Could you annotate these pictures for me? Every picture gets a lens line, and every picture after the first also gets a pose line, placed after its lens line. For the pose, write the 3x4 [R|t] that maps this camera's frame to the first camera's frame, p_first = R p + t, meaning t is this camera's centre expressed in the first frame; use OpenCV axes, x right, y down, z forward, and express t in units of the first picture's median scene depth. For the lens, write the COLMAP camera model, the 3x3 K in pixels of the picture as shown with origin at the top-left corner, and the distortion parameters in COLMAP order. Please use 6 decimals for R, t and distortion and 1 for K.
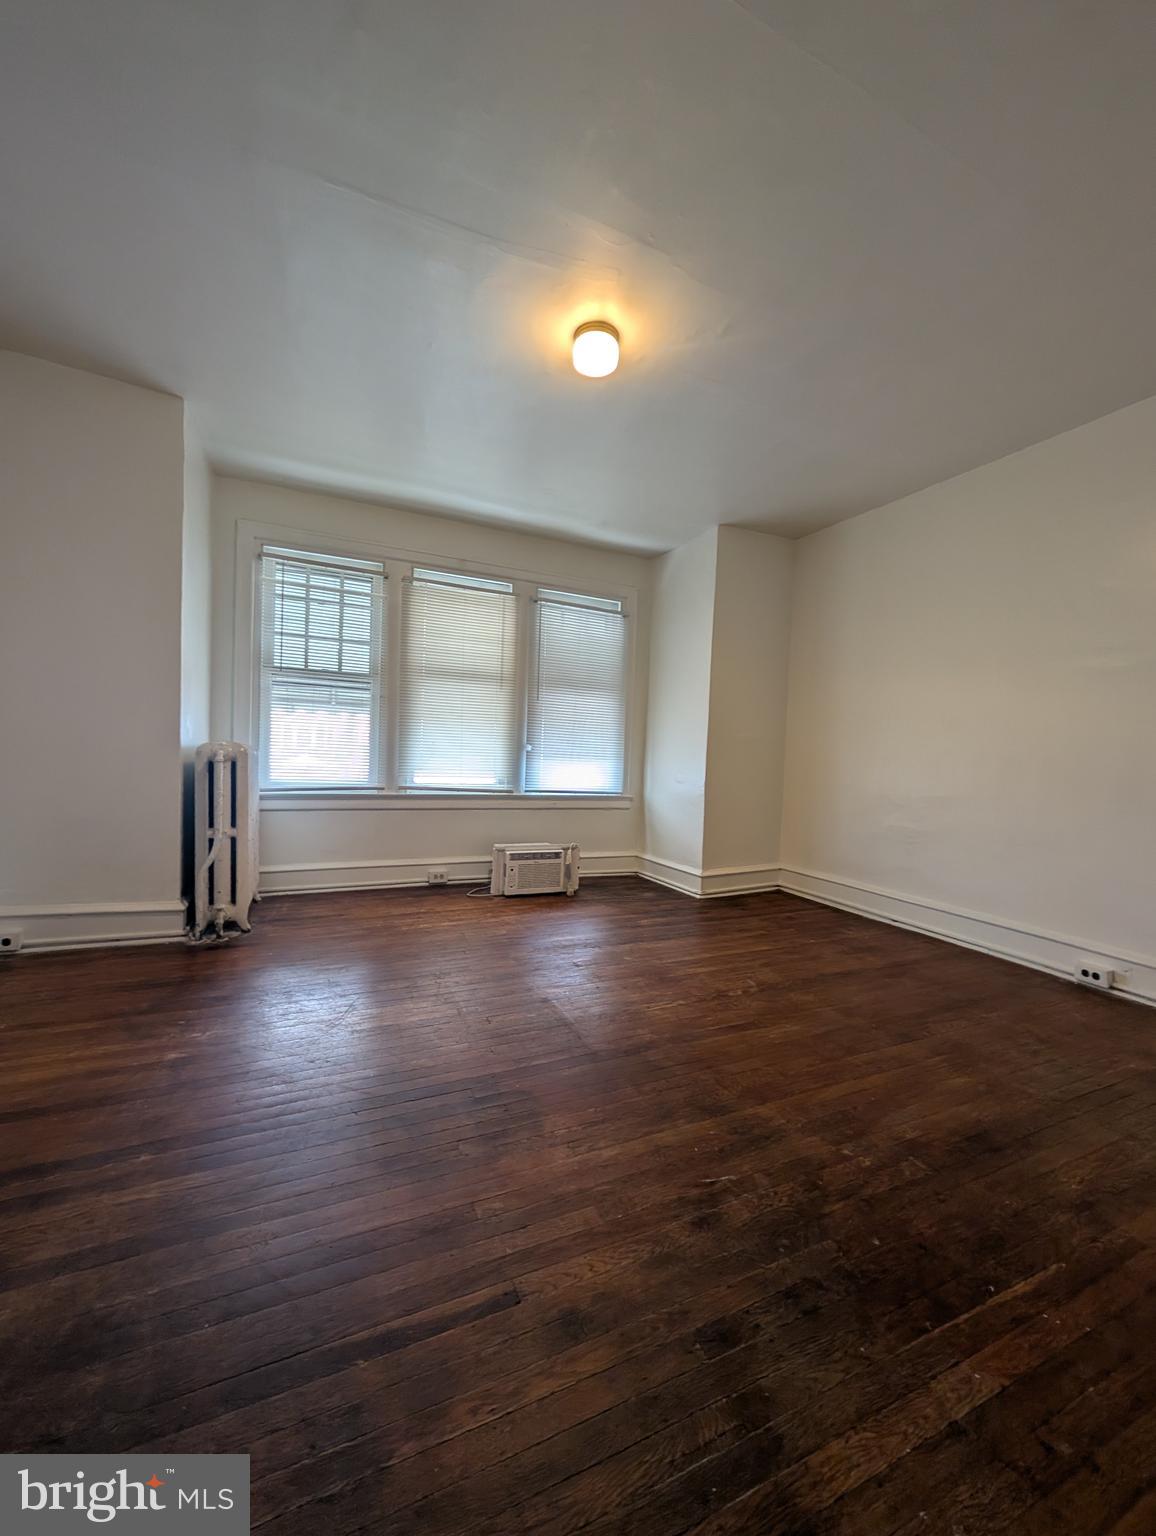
lens RADIAL K [[577.7, 0, 574.9], [0, 577.7, 770.8], [0, 0, 1]] dist [0.000098, -0.000080]
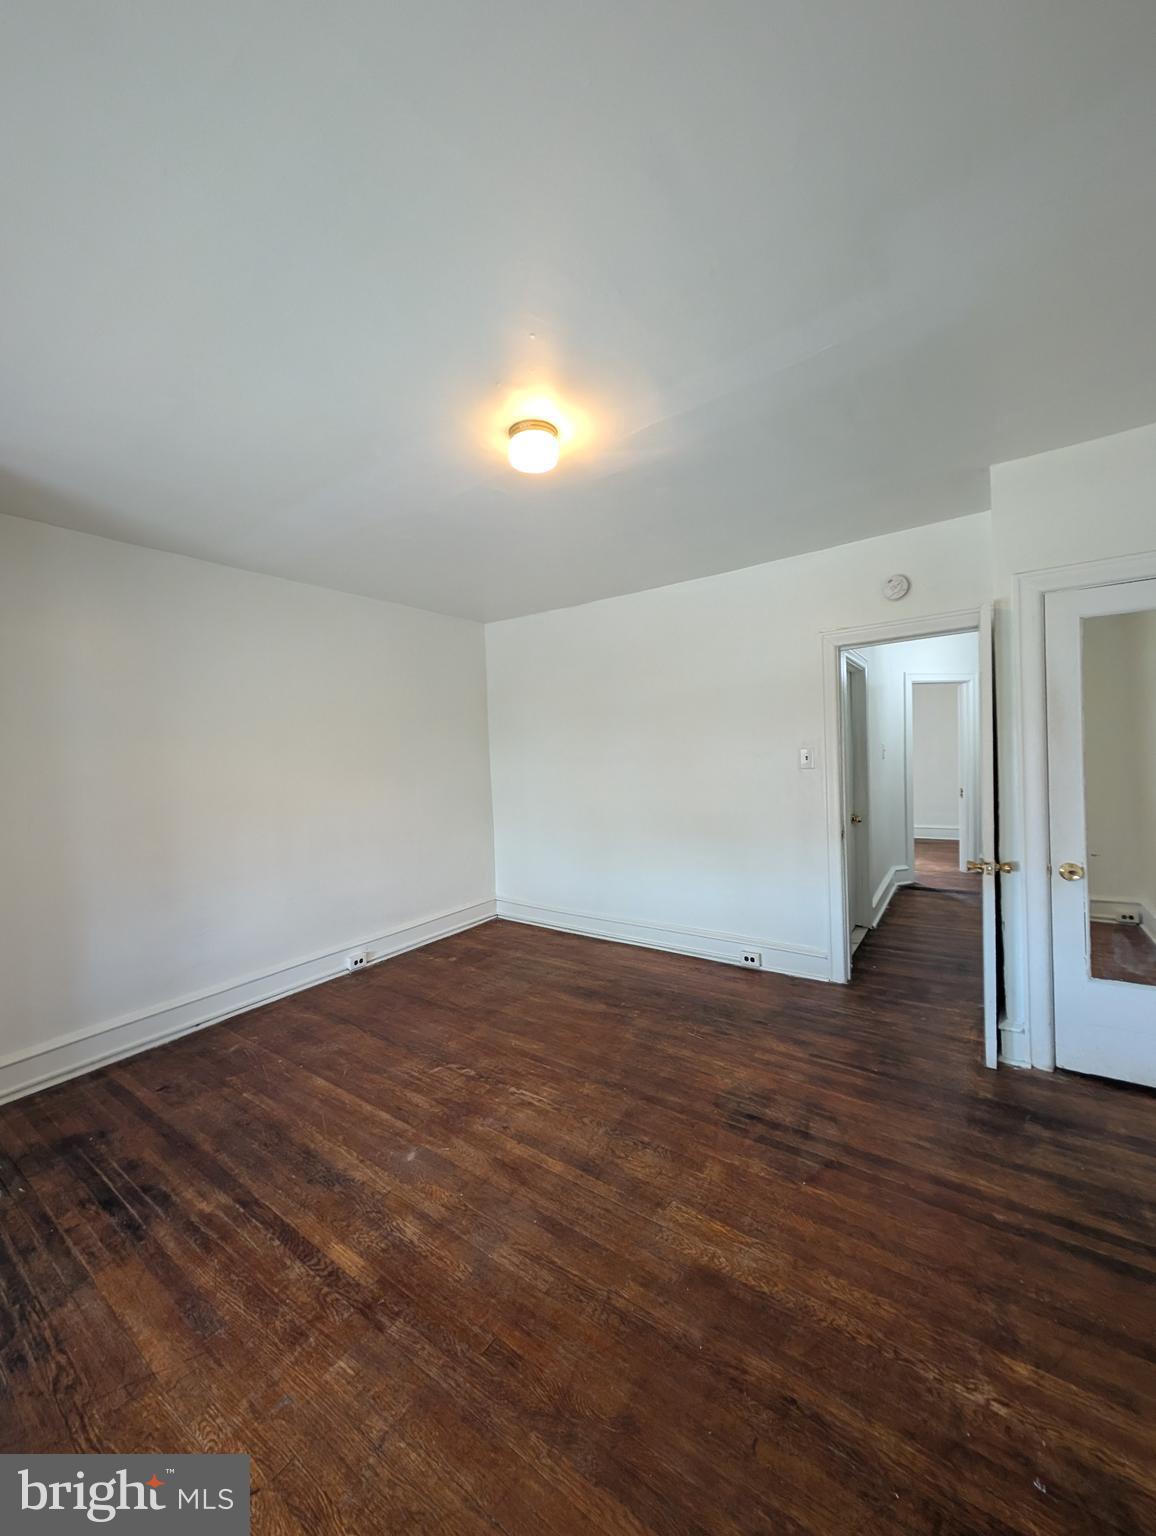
lens RADIAL K [[577.7, 0, 577.7], [0, 577.7, 767.2], [0, 0, 1]] dist [0.000098, -0.000080]
pose [[-0.509662, -0.037625, 0.859551, -0.750205], [0.049395, 0.996116, 0.072892, -0.260955], [-0.858955, 0.079608, -0.505824, 1.336434]]
